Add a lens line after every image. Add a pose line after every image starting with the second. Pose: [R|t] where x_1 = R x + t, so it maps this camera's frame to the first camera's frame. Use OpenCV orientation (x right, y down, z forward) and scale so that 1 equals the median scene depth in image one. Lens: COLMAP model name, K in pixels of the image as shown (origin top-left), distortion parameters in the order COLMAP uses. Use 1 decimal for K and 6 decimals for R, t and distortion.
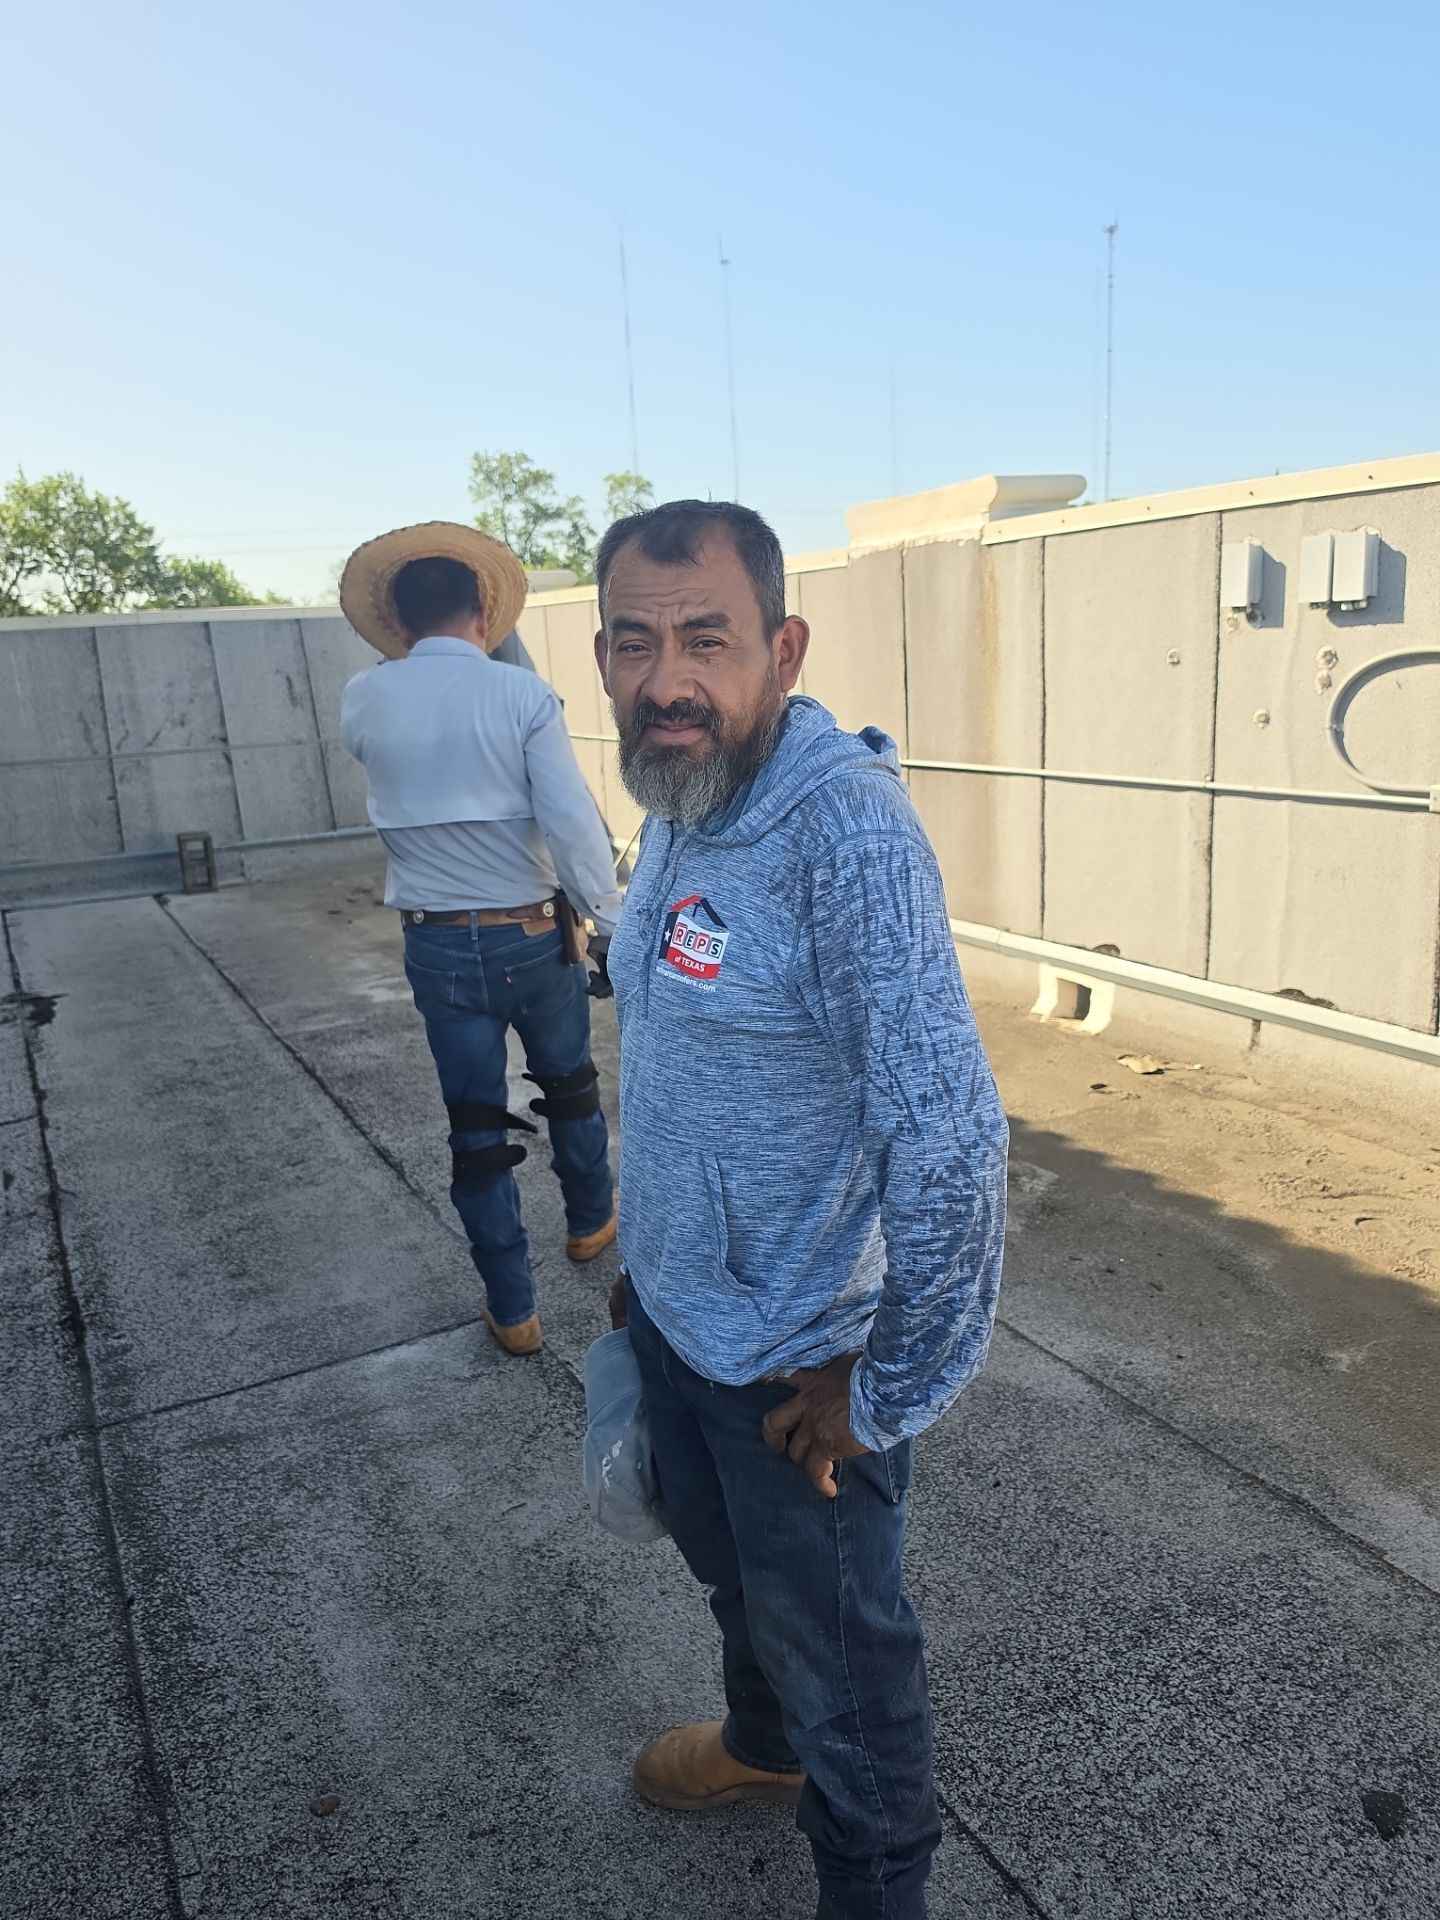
lens RADIAL K [[1358.6, 0, 717.5], [0, 1358.6, 958.2], [0, 0, 1]] dist [0.044737, -0.049636]
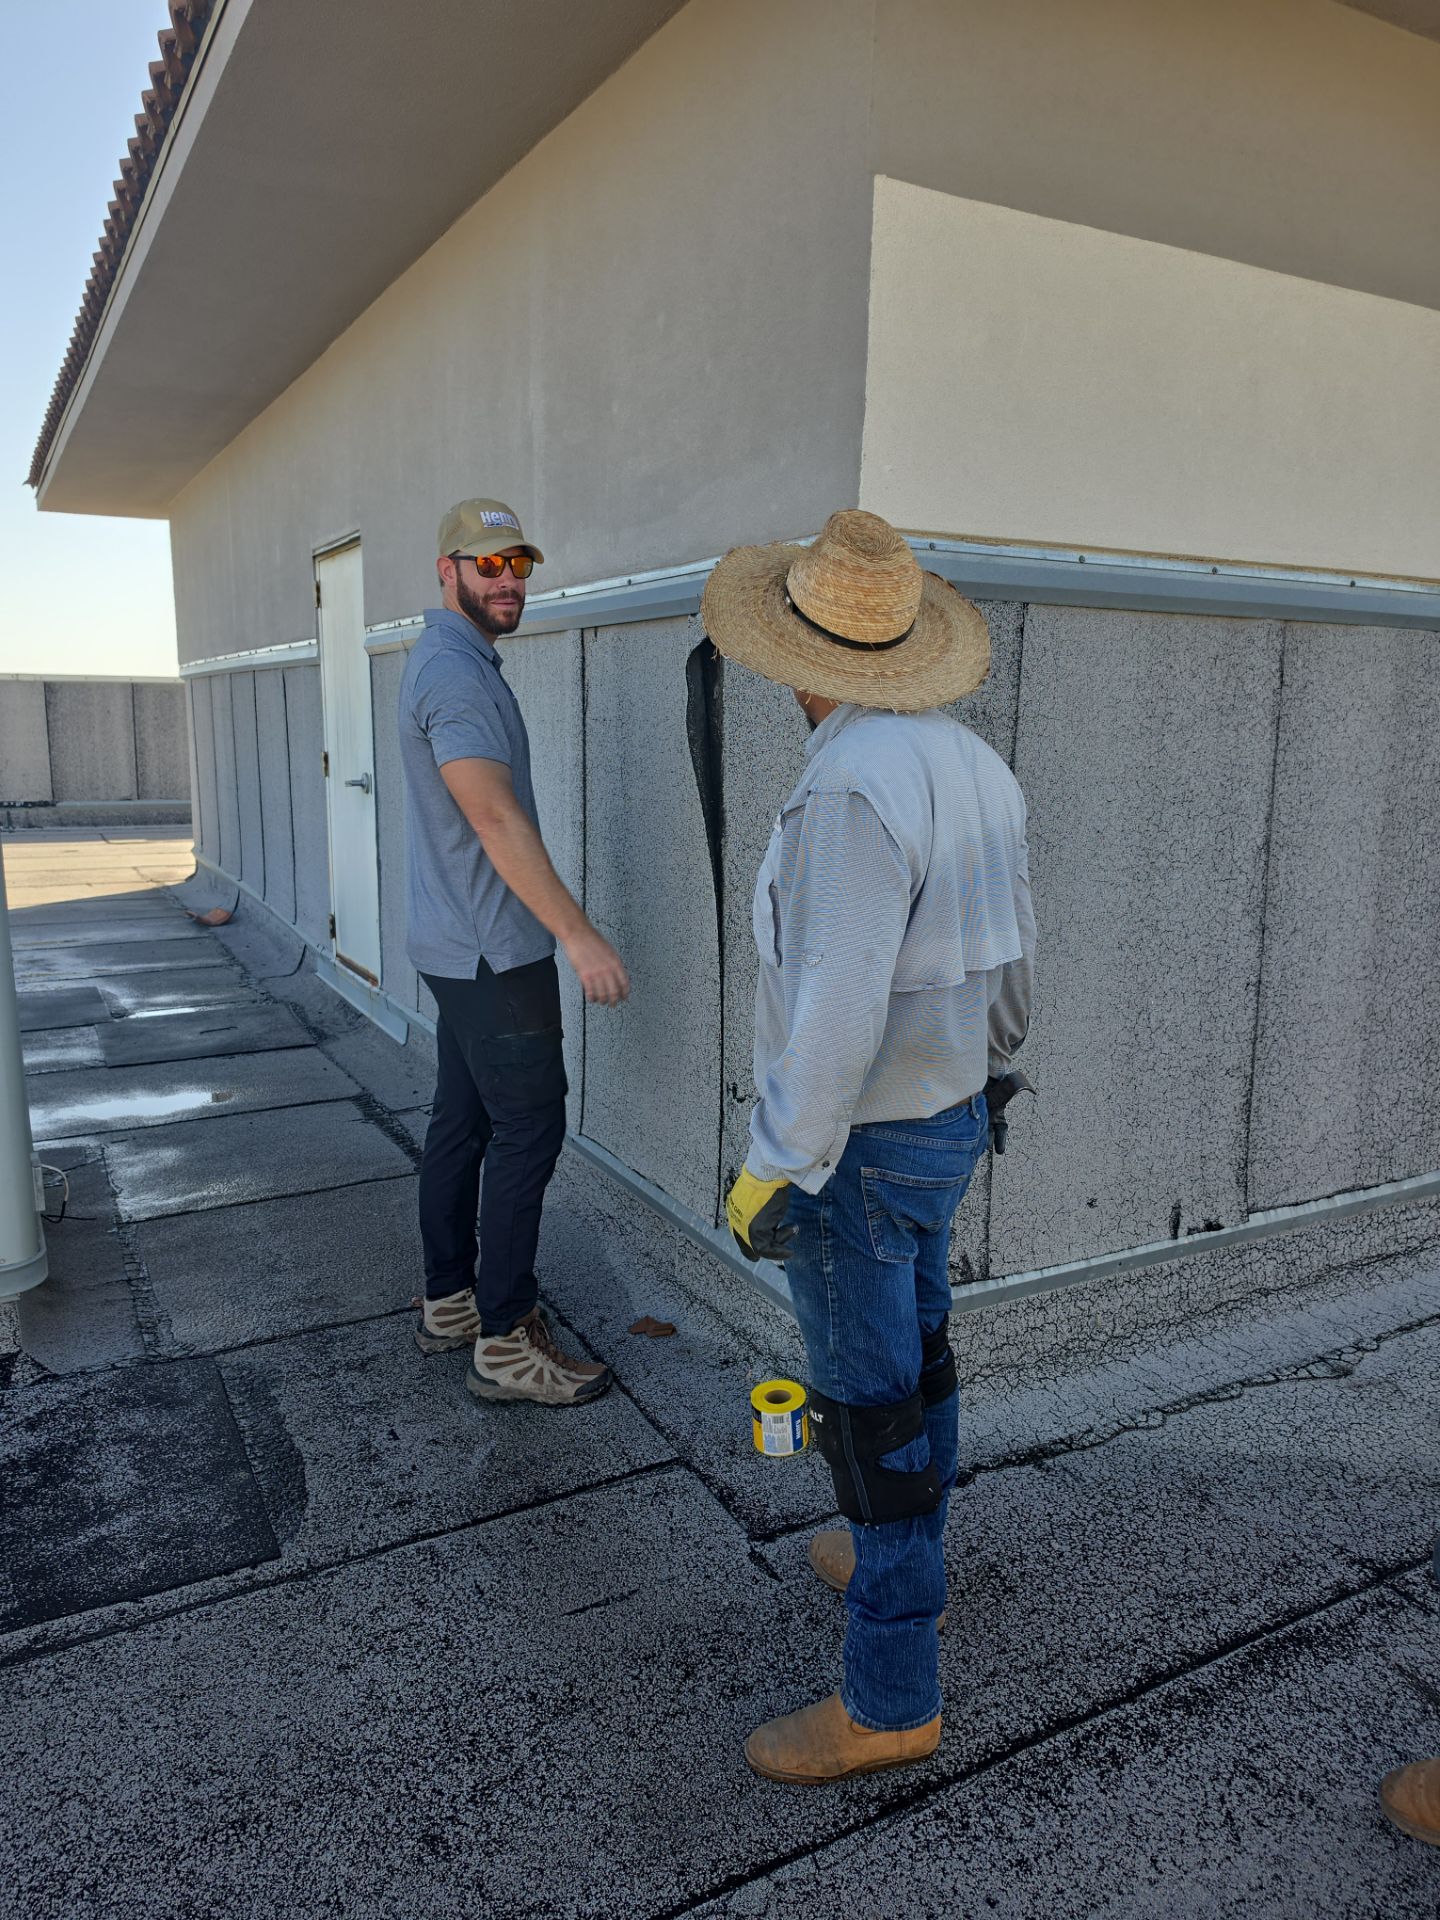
lens RADIAL K [[1358.6, 0, 716.4], [0, 1358.6, 964.9], [0, 0, 1]] dist [0.044737, -0.049636]
pose [[-0.015865, 0.234783, -0.971918, 0.429504], [-0.229711, 0.945185, 0.232074, -0.182790], [0.973129, 0.226943, 0.038937, 0.669805]]
